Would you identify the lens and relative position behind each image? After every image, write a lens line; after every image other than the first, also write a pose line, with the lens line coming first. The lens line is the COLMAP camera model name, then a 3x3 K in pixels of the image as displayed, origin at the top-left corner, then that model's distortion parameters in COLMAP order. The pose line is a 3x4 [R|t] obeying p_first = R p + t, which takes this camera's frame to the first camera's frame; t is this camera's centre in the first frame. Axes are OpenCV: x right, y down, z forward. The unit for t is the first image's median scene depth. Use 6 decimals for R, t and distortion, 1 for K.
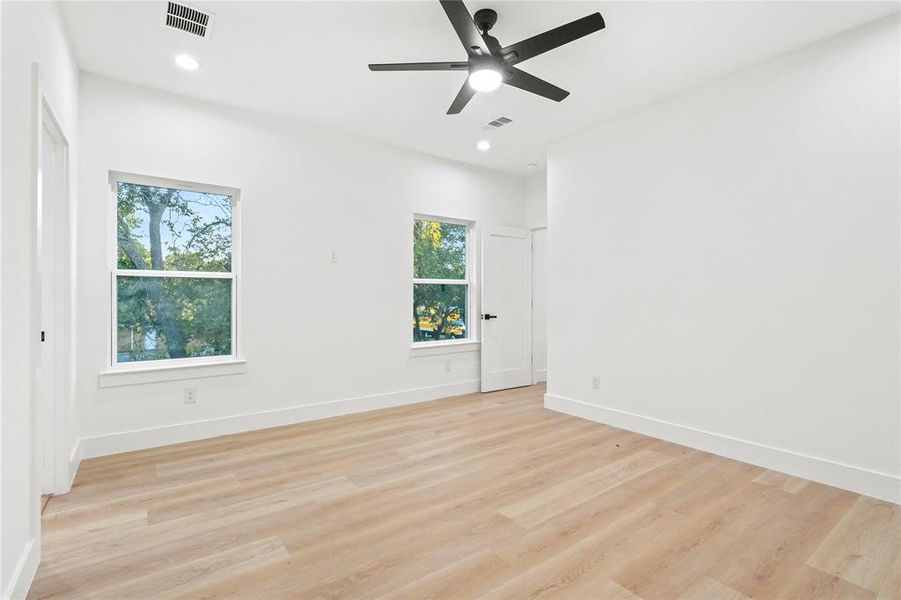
lens RADIAL K [[415.8, 0, 450.3], [0, 415.8, 294.9], [0, 0, 1]] dist [-0.003124, -0.000606]
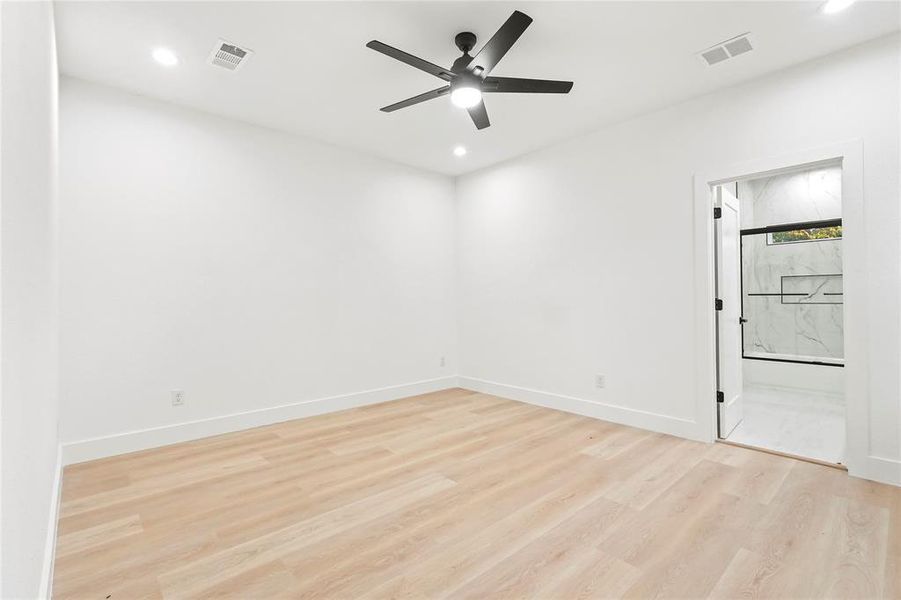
lens RADIAL K [[415.8, 0, 450.3], [0, 415.8, 294.9], [0, 0, 1]] dist [-0.003124, -0.000606]
pose [[-0.994368, 0.005784, -0.105822, 0.237105], [0.007128, 0.999899, -0.012329, 0.009790], [0.105740, -0.013014, -0.994309, 2.019243]]
